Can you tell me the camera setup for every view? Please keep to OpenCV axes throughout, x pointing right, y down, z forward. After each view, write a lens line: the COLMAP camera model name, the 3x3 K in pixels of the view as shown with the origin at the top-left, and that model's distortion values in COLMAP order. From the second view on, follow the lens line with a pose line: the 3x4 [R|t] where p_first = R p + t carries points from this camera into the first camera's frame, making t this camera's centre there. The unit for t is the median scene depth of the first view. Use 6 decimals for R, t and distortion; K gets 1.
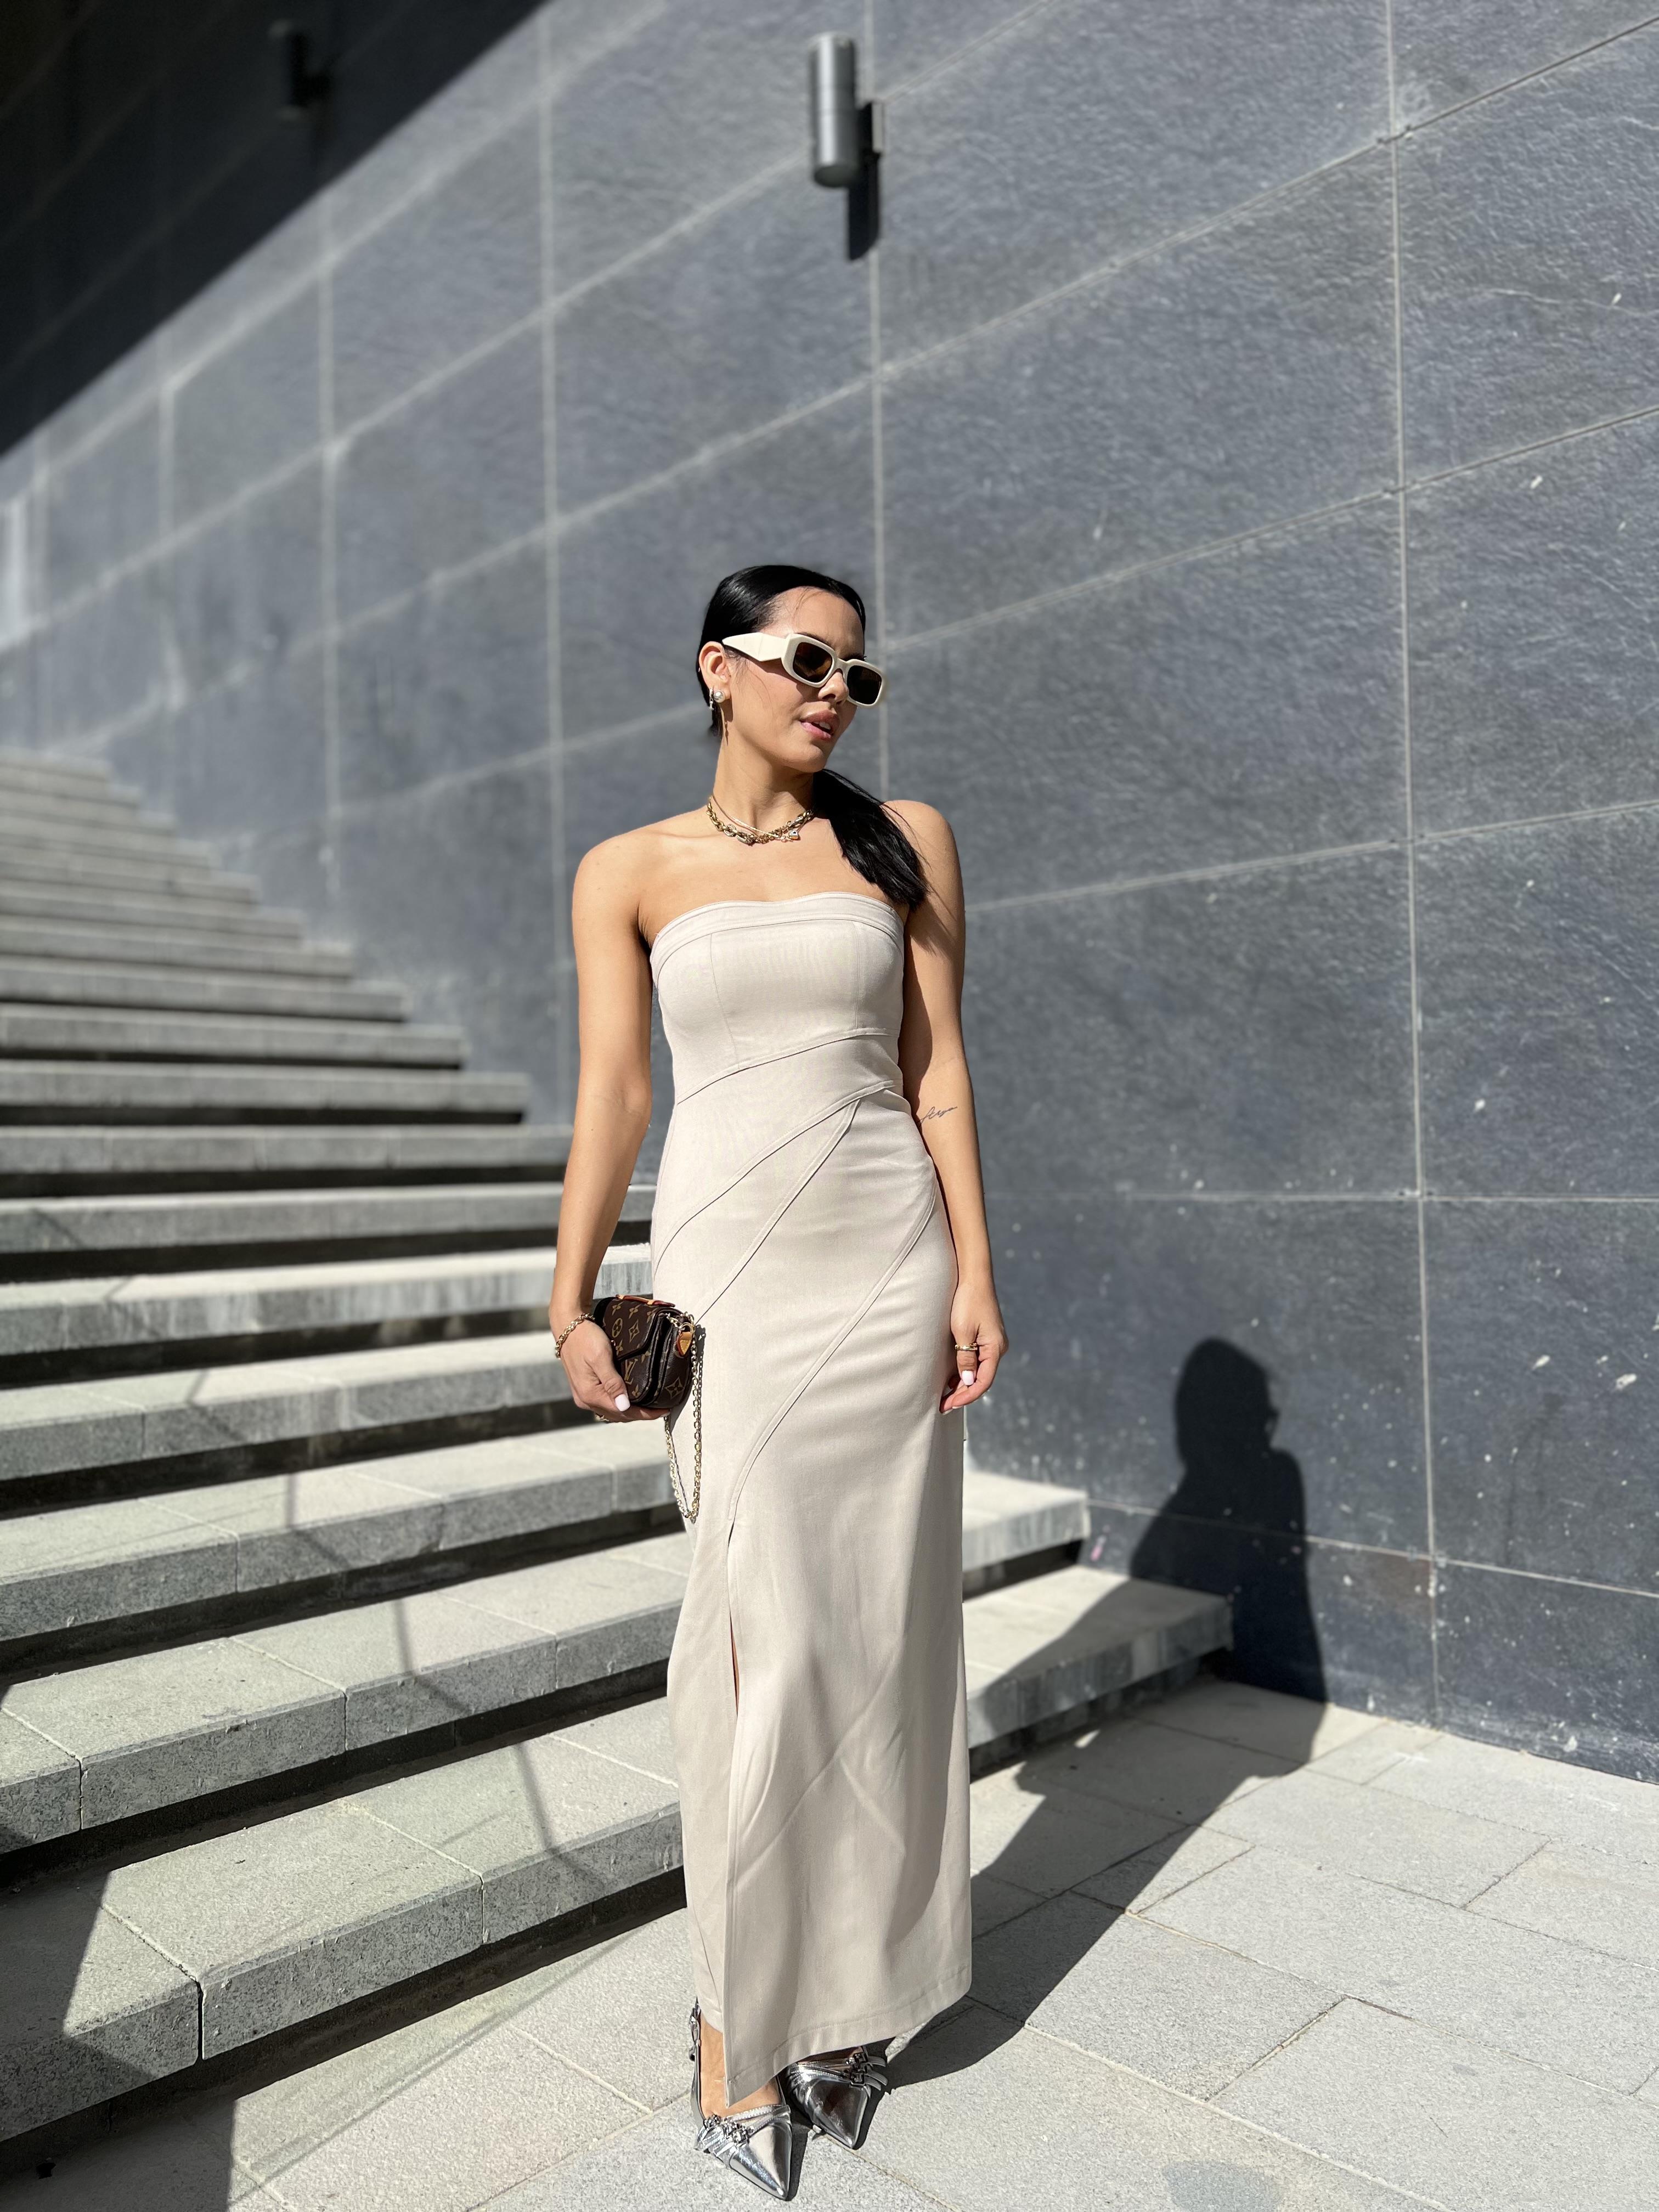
lens RADIAL K [[1687.9, 0, 809.0], [0, 1687.9, 1108.9], [0, 0, 1]] dist [0.076789, -0.065936]
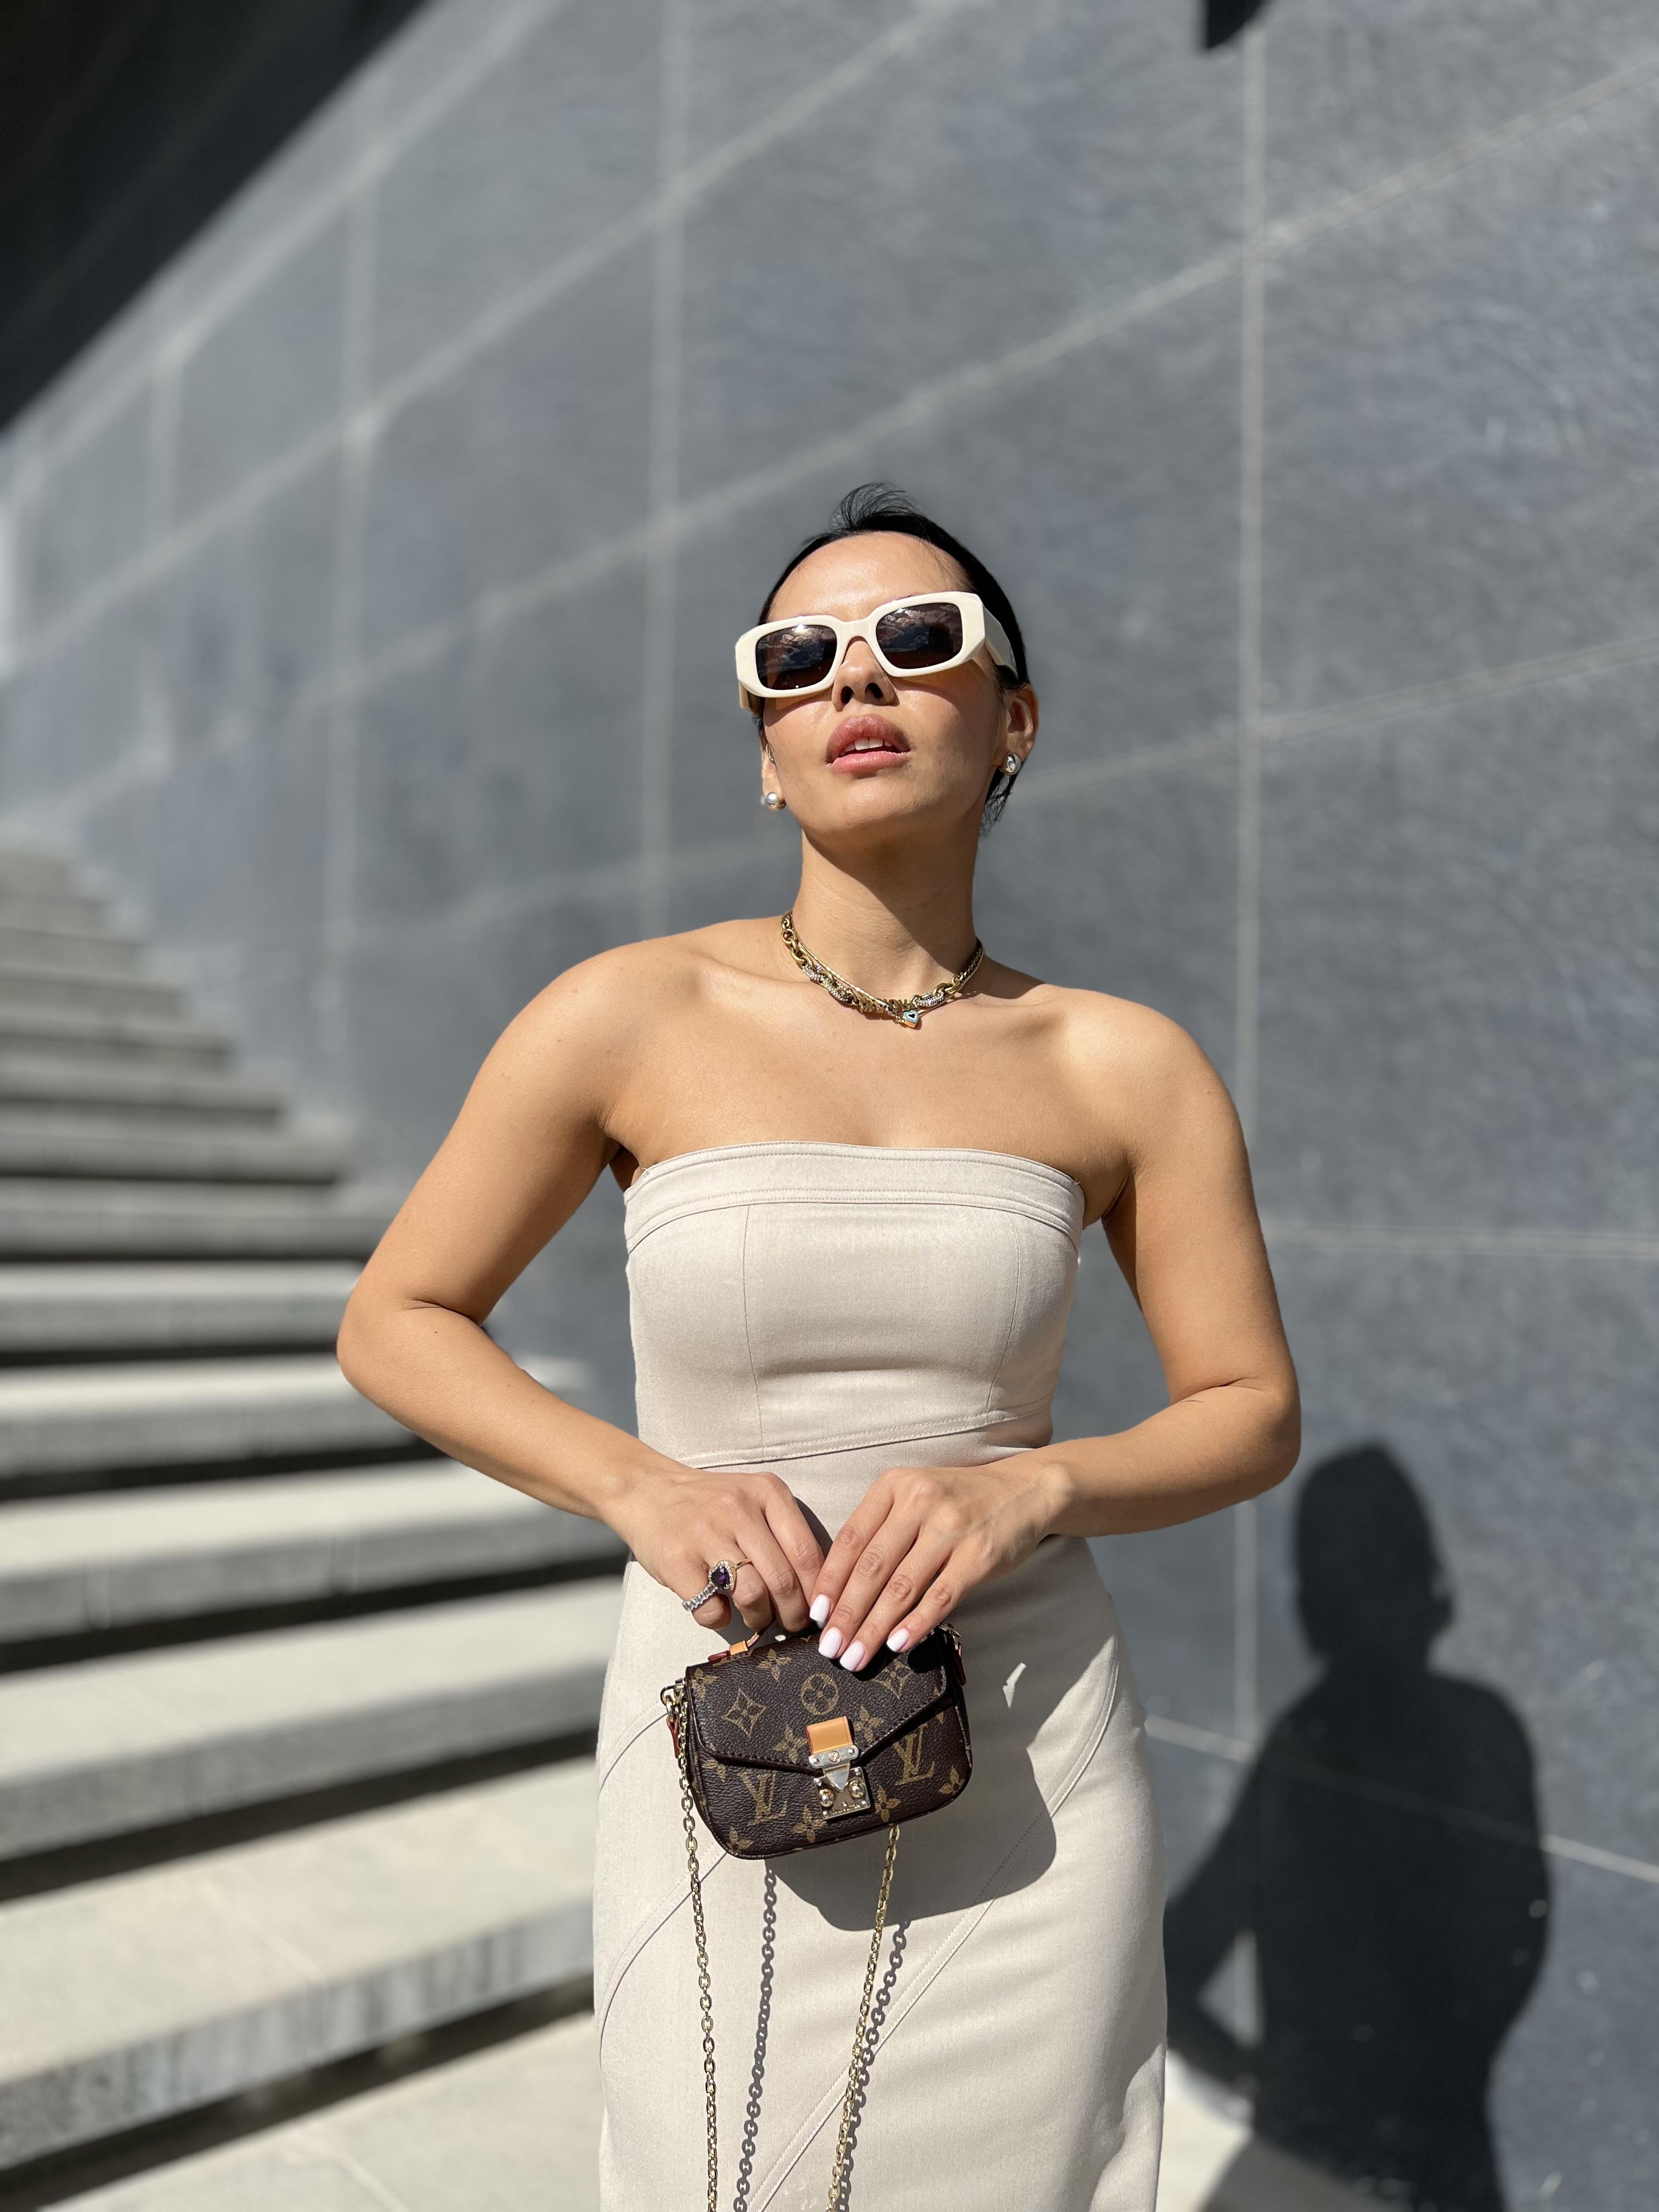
lens RADIAL K [[1687.9, 0, 798.9], [0, 1687.9, 1083.8], [0, 0, 1]] dist [0.076789, -0.065936]
pose [[0.997609, 0.035989, -0.059008, -0.070973], [-0.038366, 0.998476, -0.039661, -0.142051], [0.057490, 0.041830, 0.997469, 0.486304]]
